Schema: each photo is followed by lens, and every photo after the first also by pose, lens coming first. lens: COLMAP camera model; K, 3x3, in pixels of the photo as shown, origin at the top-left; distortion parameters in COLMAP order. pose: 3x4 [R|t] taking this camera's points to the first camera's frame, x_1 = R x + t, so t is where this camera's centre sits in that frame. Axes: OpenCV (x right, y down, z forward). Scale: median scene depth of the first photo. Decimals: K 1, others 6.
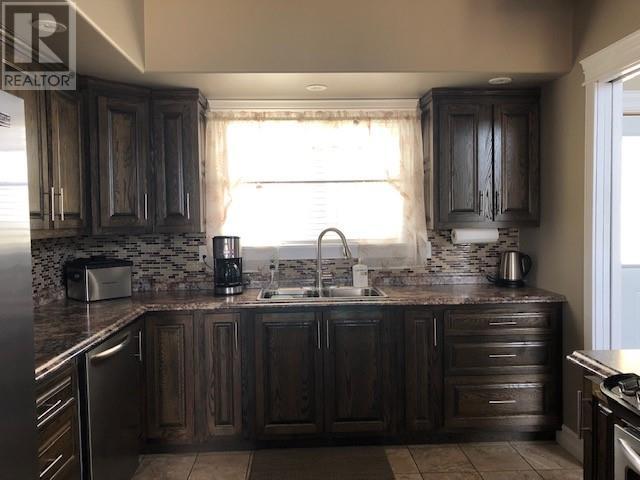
lens RADIAL K [[515.1, 0, 320.7], [0, 515.1, 235.6], [0, 0, 1]] dist [0.050743, -0.091327]
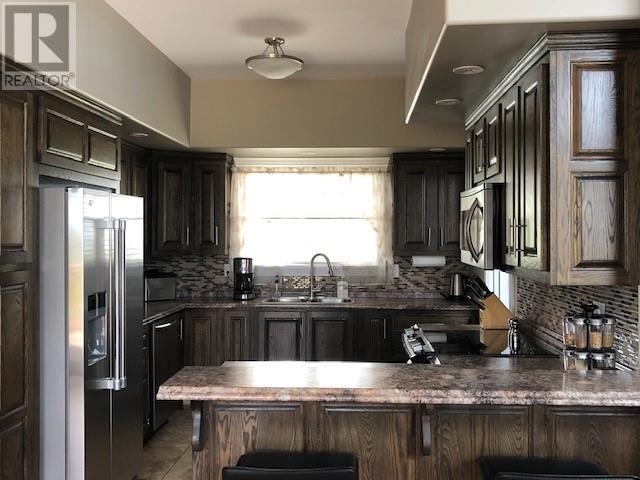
lens RADIAL K [[652.8, 0, 338.0], [0, 652.8, 237.5], [0, 0, 1]] dist [0.080985, -0.005904]
pose [[0.995936, 0.017873, -0.088274, 0.216309], [-0.020963, 0.999195, -0.034198, 0.001770], [0.087592, 0.035909, 0.995509, -0.700750]]
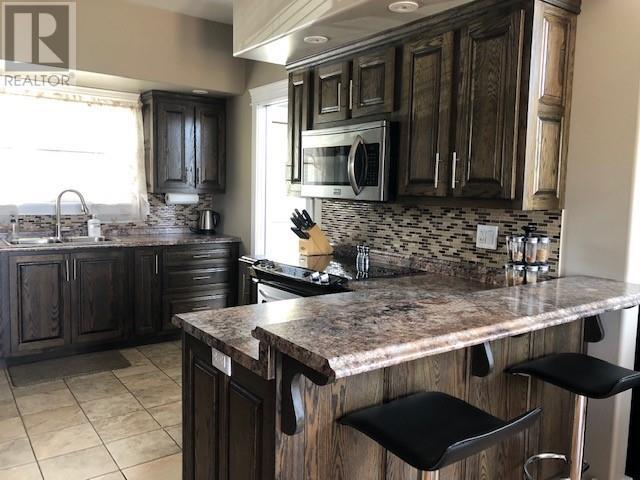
lens RADIAL K [[515.1, 0, 320.7], [0, 515.1, 235.6], [0, 0, 1]] dist [0.050743, -0.091327]
pose [[0.834184, -0.014997, 0.551283, -0.165807], [-0.014872, 0.998655, 0.049671, 0.025609], [-0.551286, -0.049634, 0.832839, -0.386746]]
